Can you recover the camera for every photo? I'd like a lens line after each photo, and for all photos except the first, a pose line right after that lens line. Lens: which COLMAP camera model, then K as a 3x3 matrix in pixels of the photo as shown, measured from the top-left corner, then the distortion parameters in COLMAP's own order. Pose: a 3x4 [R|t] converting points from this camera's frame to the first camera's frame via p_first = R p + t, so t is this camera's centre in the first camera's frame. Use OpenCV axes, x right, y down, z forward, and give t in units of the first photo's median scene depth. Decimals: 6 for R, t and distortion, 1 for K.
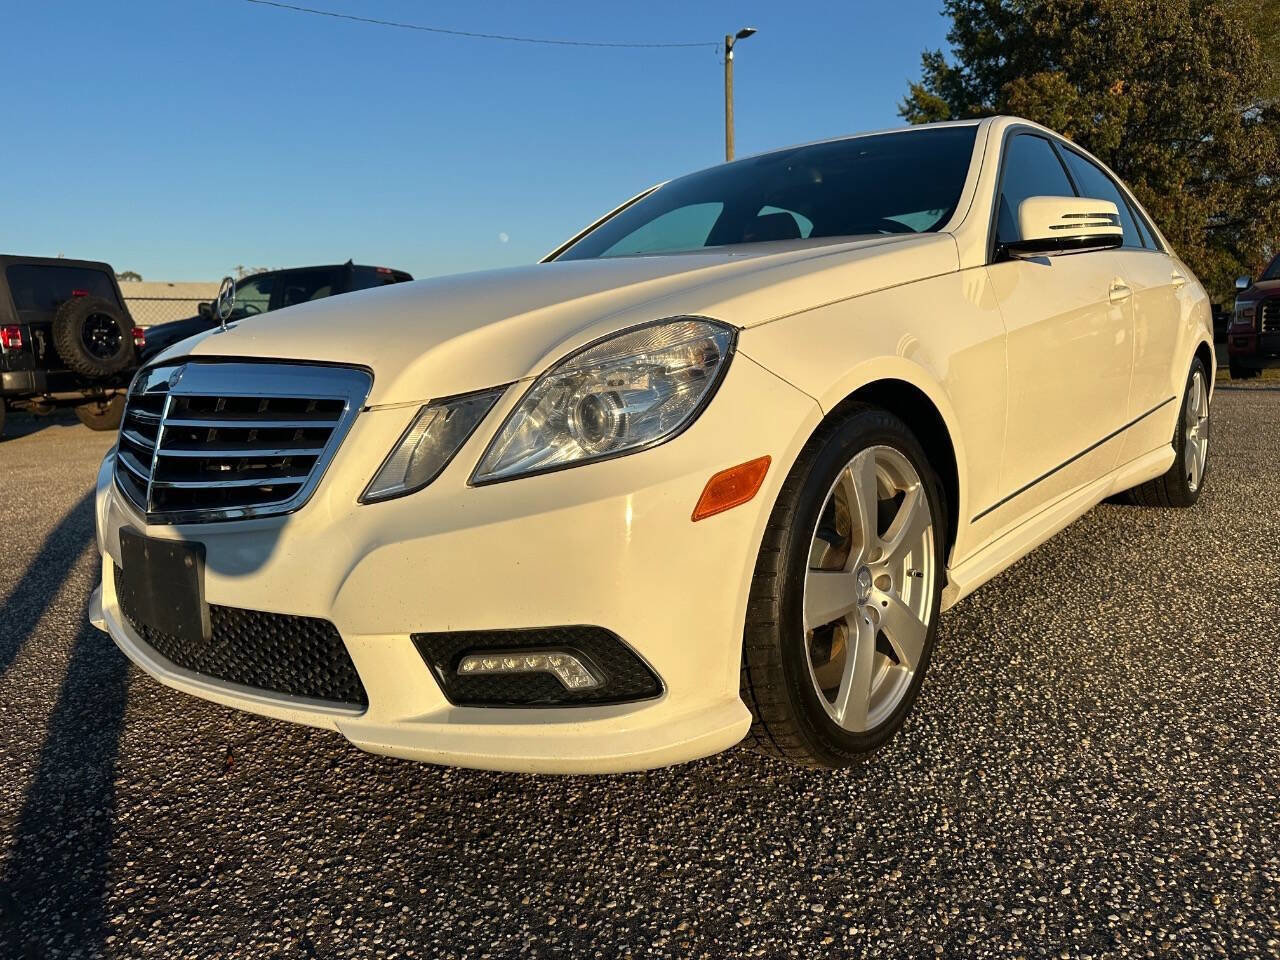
lens RADIAL K [[908.8, 0, 638.8], [0, 908.8, 485.3], [0, 0, 1]] dist [0.005304, -0.009476]
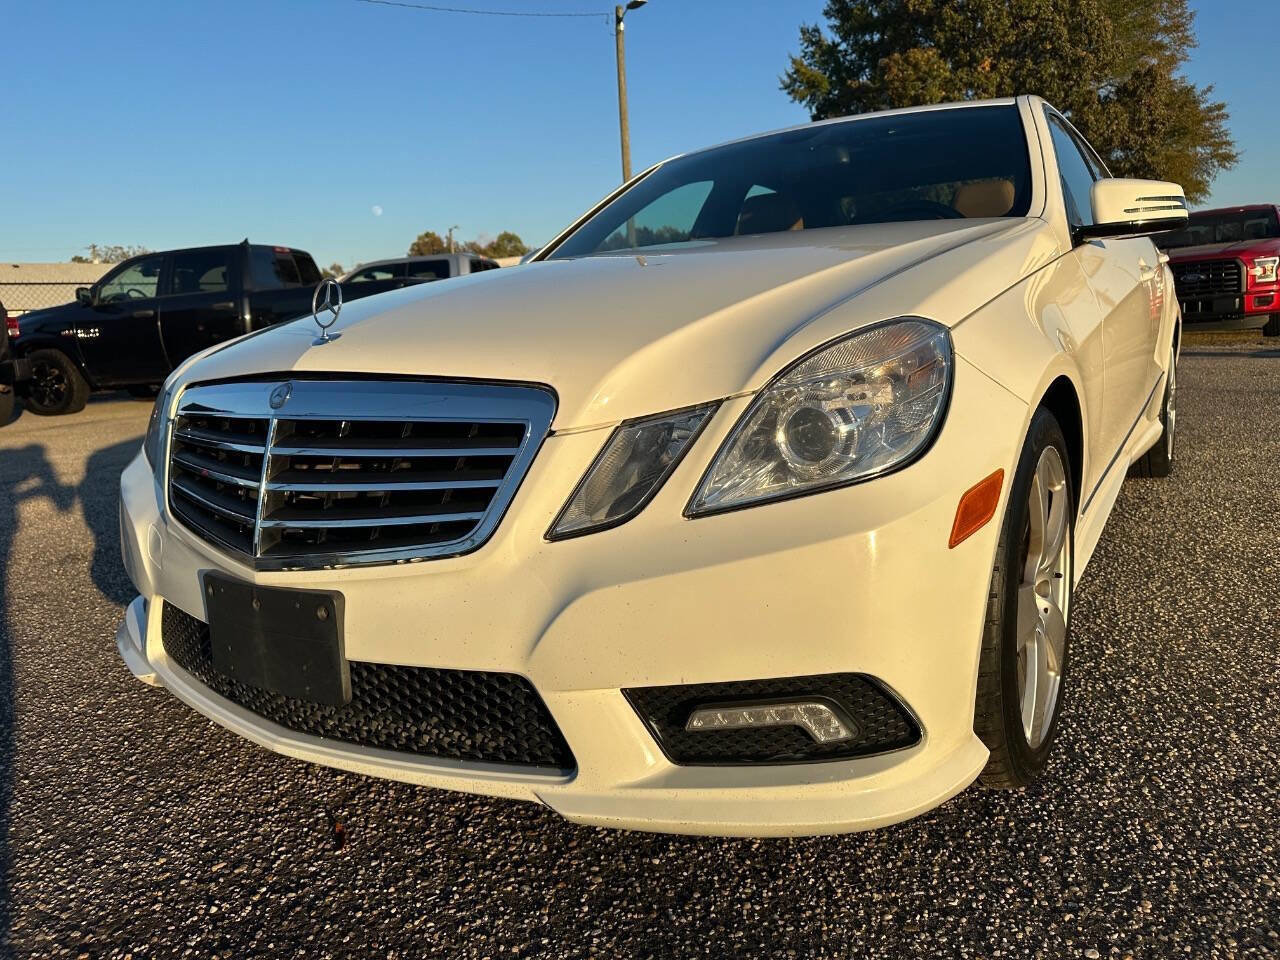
lens RADIAL K [[910.8, 0, 640.0], [0, 910.8, 480.0], [0, 0, 1]] dist [-0.001127, -0.005513]
pose [[0.991953, -0.040517, 0.119951, -0.229010], [0.037920, 0.998996, 0.023854, -0.040041], [-0.120797, -0.019114, 0.992493, 0.087250]]
